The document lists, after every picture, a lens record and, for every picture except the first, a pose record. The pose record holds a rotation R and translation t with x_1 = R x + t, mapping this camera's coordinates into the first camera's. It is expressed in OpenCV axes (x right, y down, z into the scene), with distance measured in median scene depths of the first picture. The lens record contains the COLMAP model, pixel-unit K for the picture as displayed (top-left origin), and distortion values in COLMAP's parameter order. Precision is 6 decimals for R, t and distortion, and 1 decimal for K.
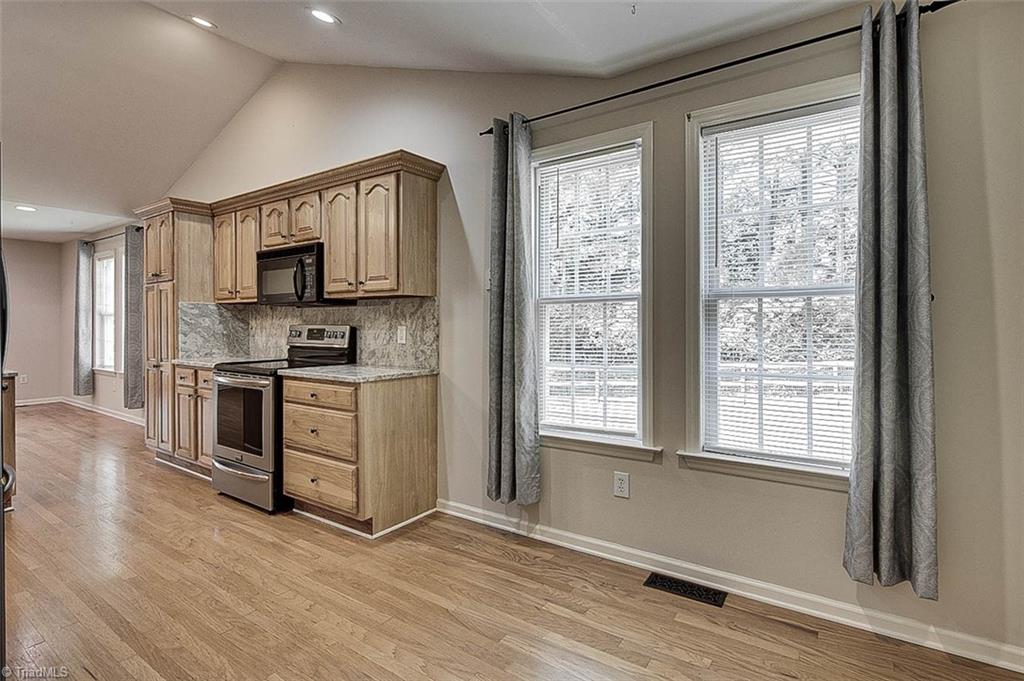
lens RADIAL K [[491.8, 0, 511.8], [0, 491.8, 326.8], [0, 0, 1]] dist [-0.001985, 0.000185]
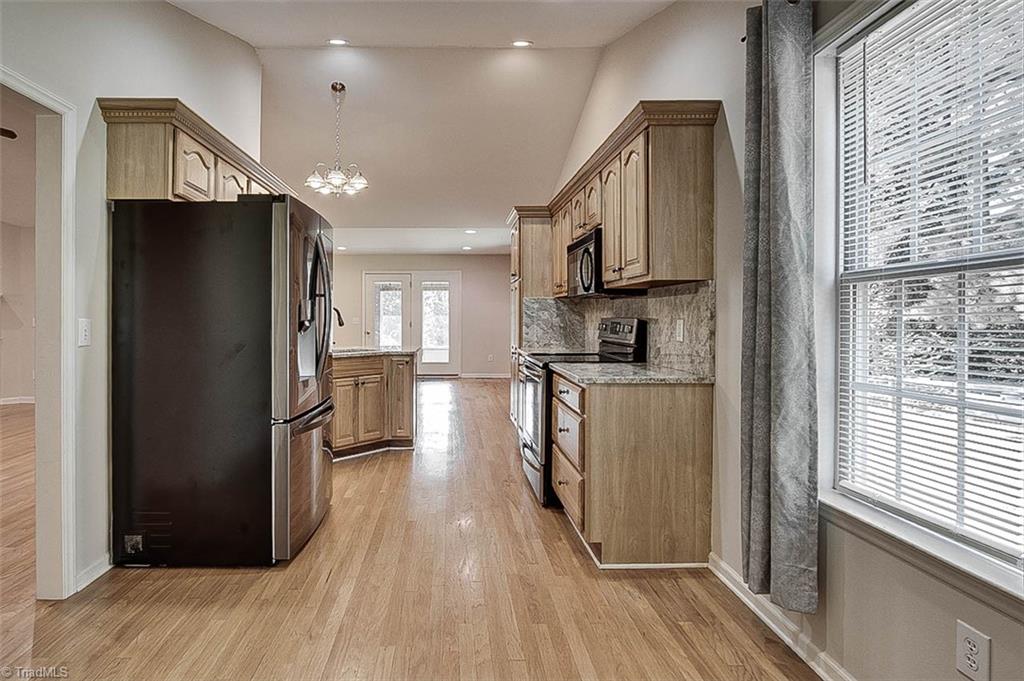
lens RADIAL K [[529.7, 0, 512.0], [0, 529.7, 317.4], [0, 0, 1]] dist [-0.000785, 0.000515]
pose [[0.590045, -0.000007, -0.807370, 0.337791], [-0.004240, 0.999986, -0.003107, -0.001025], [0.807359, 0.005256, 0.590037, 0.302356]]
